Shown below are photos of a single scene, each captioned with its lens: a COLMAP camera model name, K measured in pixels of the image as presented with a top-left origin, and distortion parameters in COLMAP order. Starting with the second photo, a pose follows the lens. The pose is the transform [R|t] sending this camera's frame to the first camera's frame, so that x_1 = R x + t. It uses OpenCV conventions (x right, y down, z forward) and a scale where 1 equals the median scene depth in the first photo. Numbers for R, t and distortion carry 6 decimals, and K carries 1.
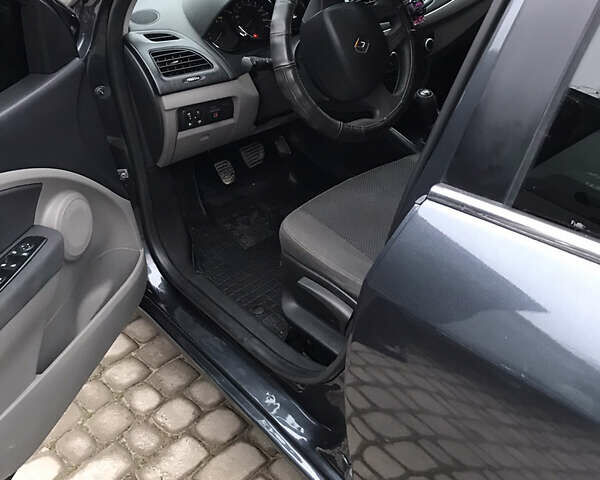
lens RADIAL K [[628.3, 0, 300.0], [0, 628.3, 240.0], [0, 0, 1]] dist [0.081452, -0.232353]
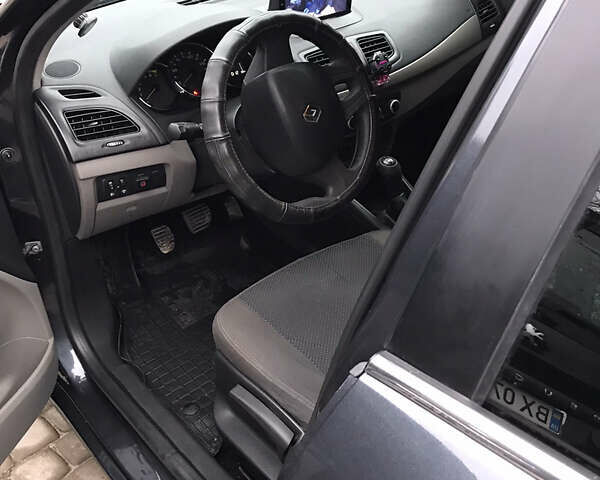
lens RADIAL K [[628.3, 0, 300.0], [0, 628.3, 240.0], [0, 0, 1]] dist [0.081452, -0.232353]
pose [[0.999056, 0.023155, 0.036750, 0.050215], [-0.021523, 0.998790, -0.044217, -0.092358], [-0.037729, 0.043384, 0.998346, 0.146682]]
